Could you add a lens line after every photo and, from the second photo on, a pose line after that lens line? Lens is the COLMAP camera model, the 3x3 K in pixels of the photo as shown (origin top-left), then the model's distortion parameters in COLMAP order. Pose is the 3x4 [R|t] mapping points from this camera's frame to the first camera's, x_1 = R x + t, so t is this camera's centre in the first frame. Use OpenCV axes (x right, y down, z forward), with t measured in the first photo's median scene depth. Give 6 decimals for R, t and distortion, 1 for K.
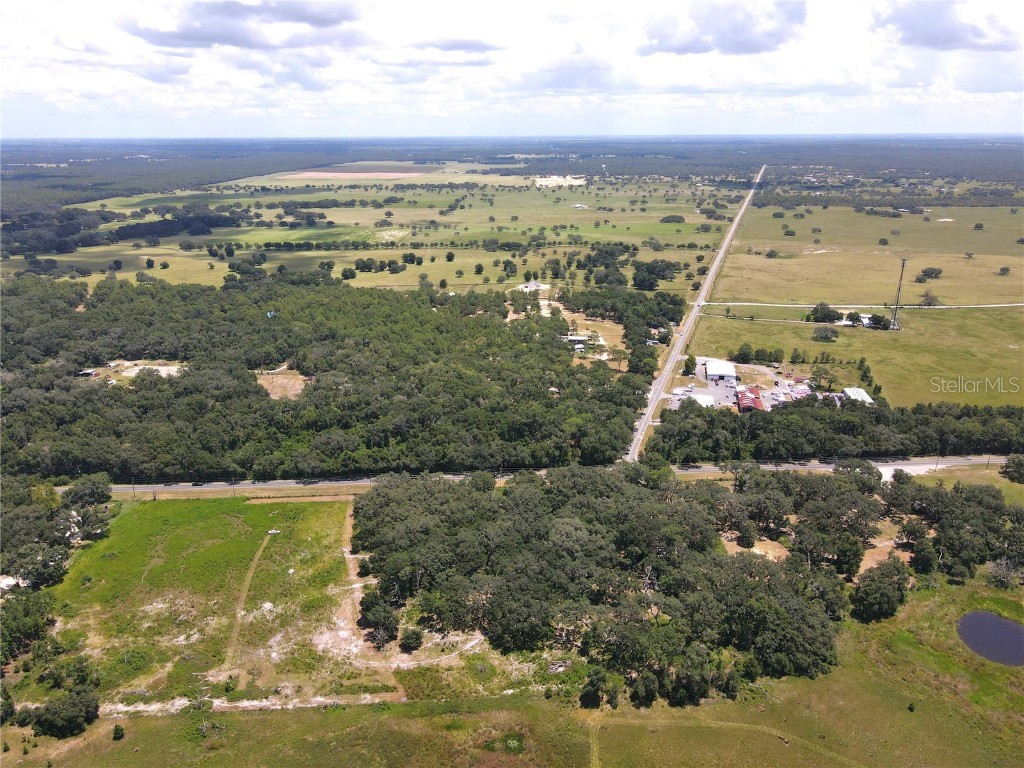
lens RADIAL K [[751.7, 0, 500.1], [0, 751.7, 380.0], [0, 0, 1]] dist [0.016204, -0.002736]
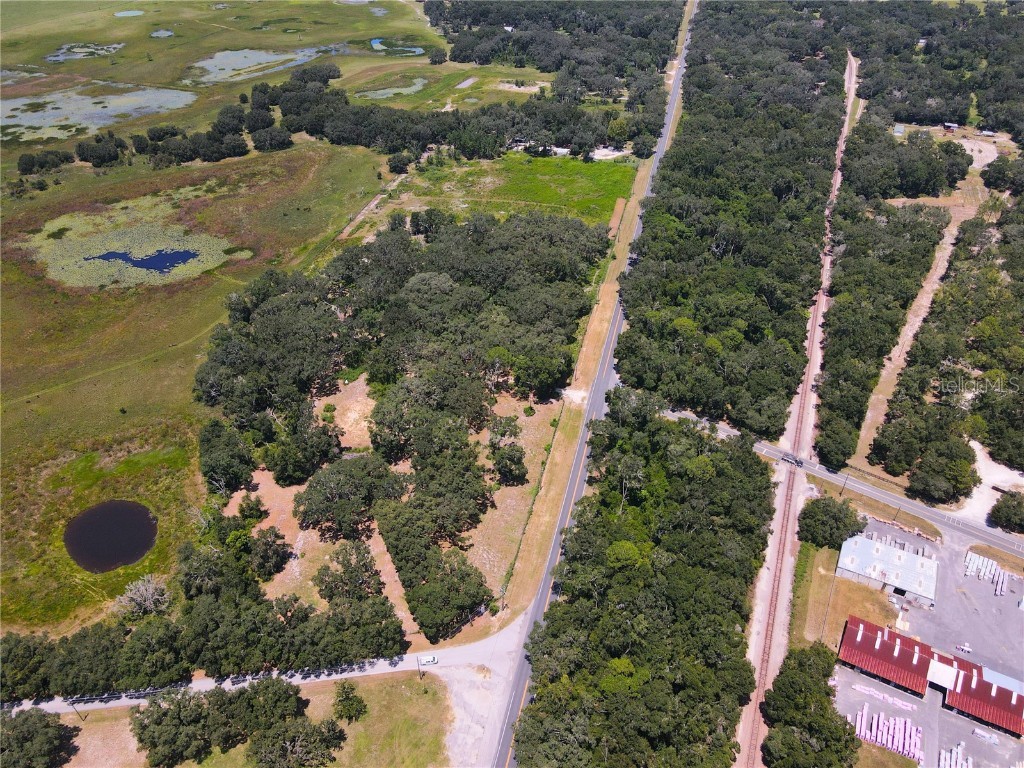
lens RADIAL K [[751.7, 0, 510.6], [0, 751.7, 373.4], [0, 0, 1]] dist [0.016204, -0.002736]
pose [[-0.294785, 0.562287, -0.772616, 1.068384], [-0.290574, 0.717508, 0.633047, -0.463603], [0.910312, 0.411115, -0.048125, 1.358126]]
